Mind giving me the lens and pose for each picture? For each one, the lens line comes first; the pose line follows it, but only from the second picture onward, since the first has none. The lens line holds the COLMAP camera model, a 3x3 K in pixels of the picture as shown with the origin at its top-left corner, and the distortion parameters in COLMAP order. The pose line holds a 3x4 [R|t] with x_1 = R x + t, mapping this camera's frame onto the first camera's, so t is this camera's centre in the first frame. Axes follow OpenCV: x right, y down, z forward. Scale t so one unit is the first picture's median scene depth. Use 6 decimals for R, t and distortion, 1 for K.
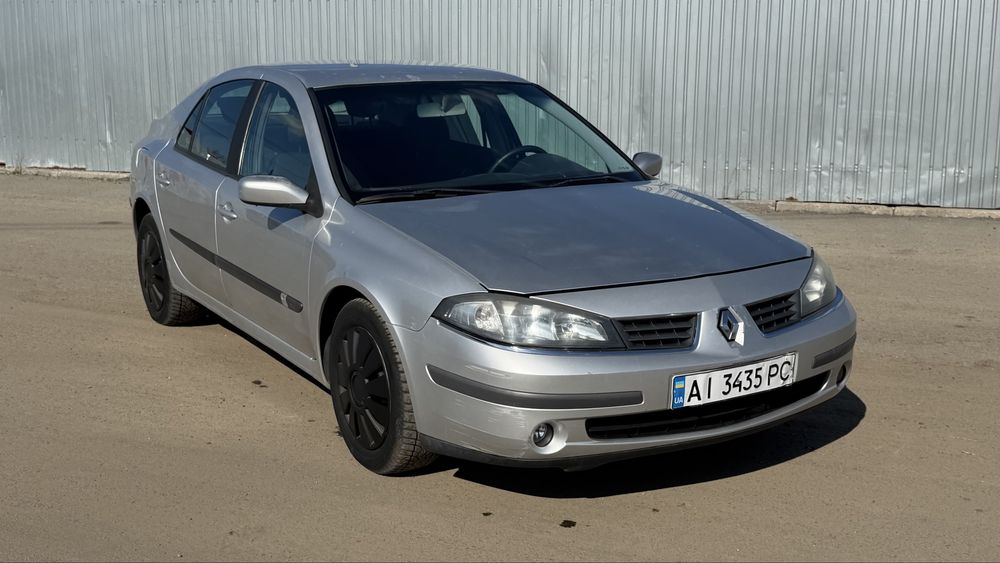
lens RADIAL K [[1160.0, 0, 502.1], [0, 1160.0, 286.1], [0, 0, 1]] dist [0.113054, 0.000000]
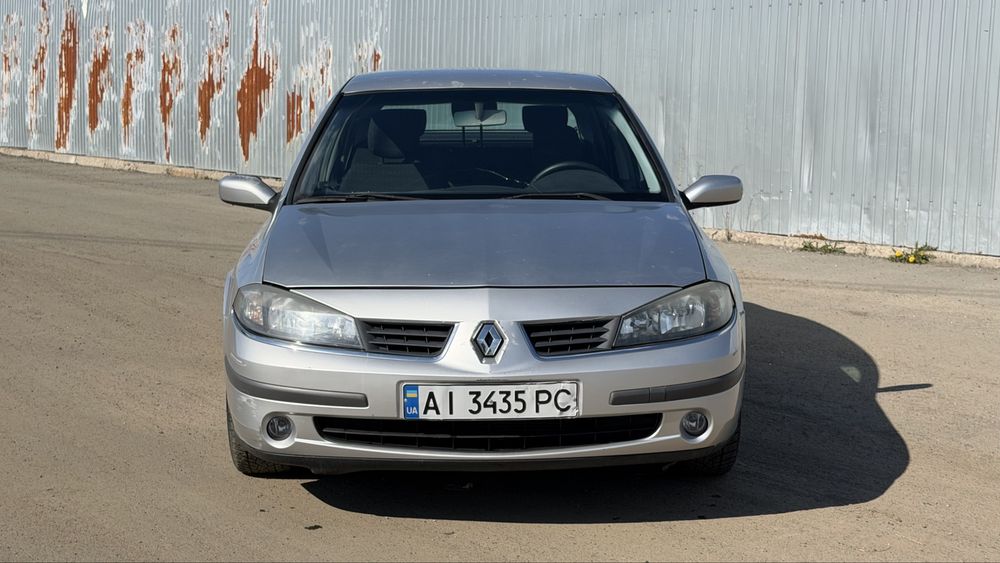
lens RADIAL K [[1600.6, 0, 501.4], [0, 1600.6, 279.1], [0, 0, 1]] dist [0.113497, 0.000000]
pose [[0.867511, 0.066250, -0.492987, 0.757144], [-0.102901, 0.993554, -0.047557, 0.041078], [0.486659, 0.091985, 0.868736, -0.095639]]
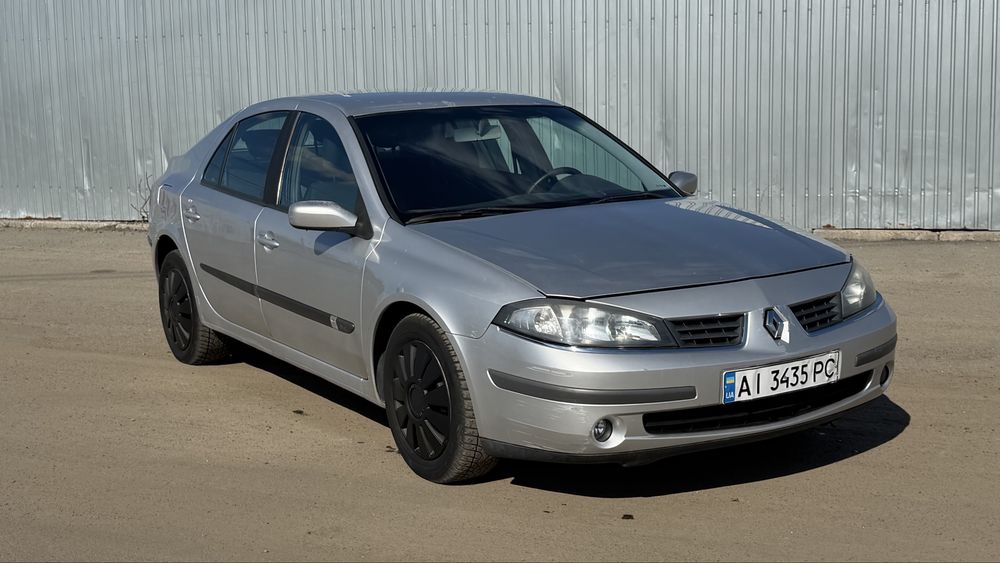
lens RADIAL K [[1337.7, 0, 501.7], [0, 1337.7, 284.1], [0, 0, 1]] dist [0.132783, 0.000000]
pose [[0.999603, -0.027954, 0.003628, -0.050141], [0.028099, 0.998390, -0.049269, 0.046045], [-0.002245, 0.049352, 0.998779, -0.196062]]
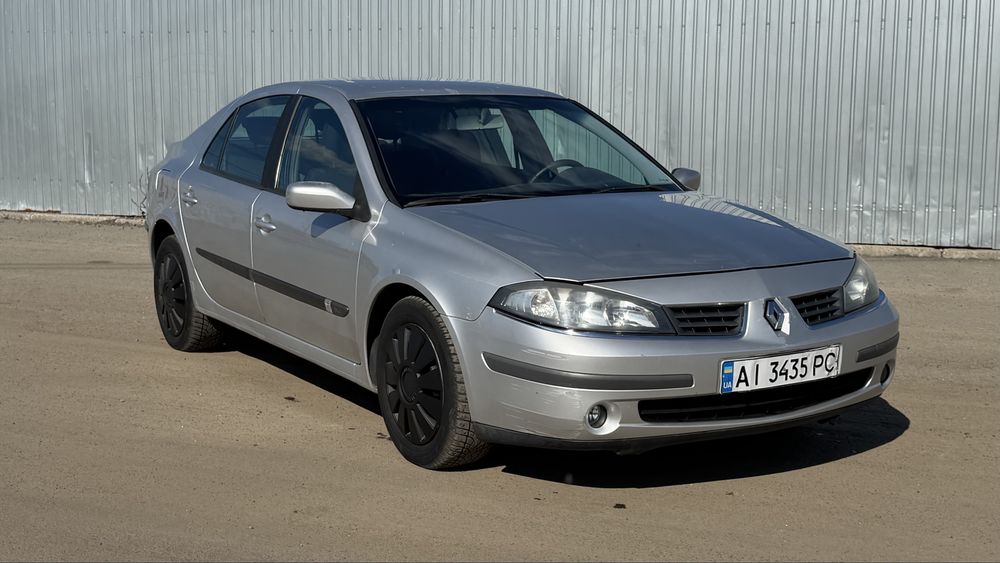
lens RADIAL K [[1337.7, 0, 496.1], [0, 1337.7, 288.7], [0, 0, 1]] dist [0.132783, 0.000000]
pose [[0.999996, 0.002948, -0.000004, -0.048423], [-0.002943, 0.998244, -0.059155, 0.074505], [-0.000171, 0.059155, 0.998249, -0.177141]]
